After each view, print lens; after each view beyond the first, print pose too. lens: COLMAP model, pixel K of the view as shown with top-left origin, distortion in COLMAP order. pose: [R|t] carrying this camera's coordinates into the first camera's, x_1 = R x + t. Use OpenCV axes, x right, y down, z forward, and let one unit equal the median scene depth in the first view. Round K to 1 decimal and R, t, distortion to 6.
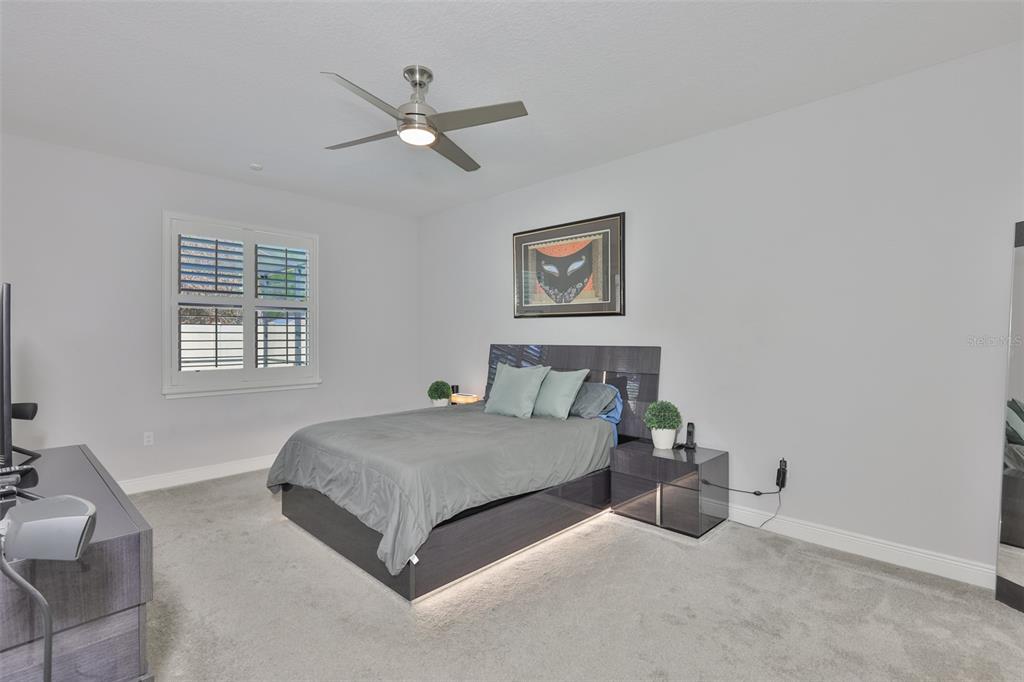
lens RADIAL K [[430.2, 0, 512.1], [0, 430.2, 338.6], [0, 0, 1]] dist [-0.001125, -0.000003]
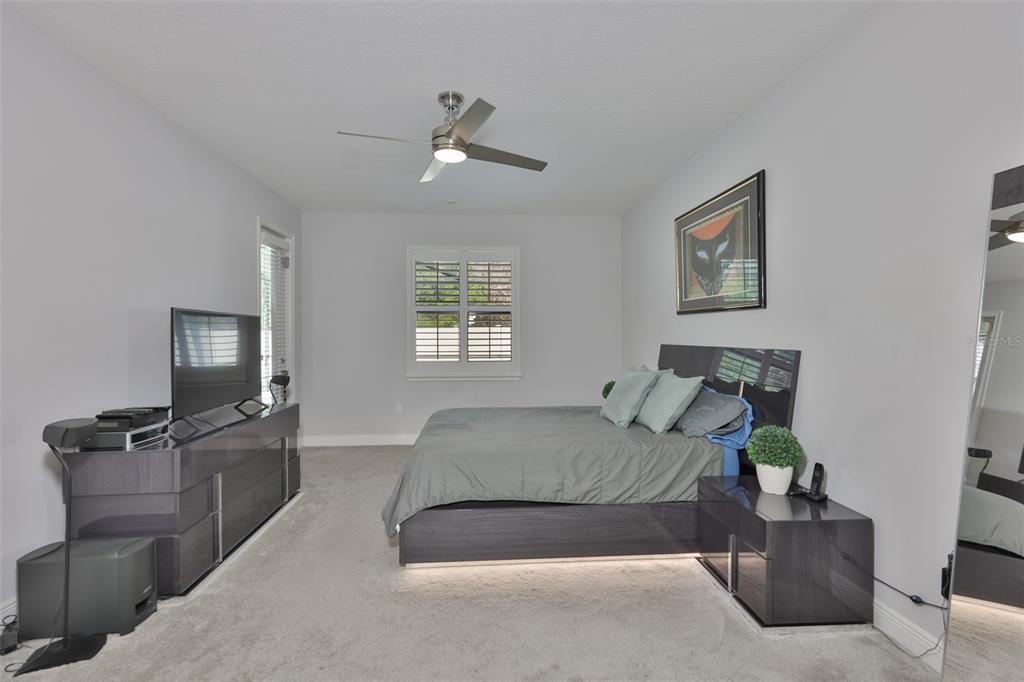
lens RADIAL K [[426.3, 0, 512.0], [0, 426.3, 341.0], [0, 0, 1]] dist [0.003979, 0.000282]
pose [[0.791954, 0.007154, -0.610538, 0.366292], [-0.002349, 0.999960, 0.008669, -0.001788], [0.610576, -0.005431, 0.791939, 0.142298]]
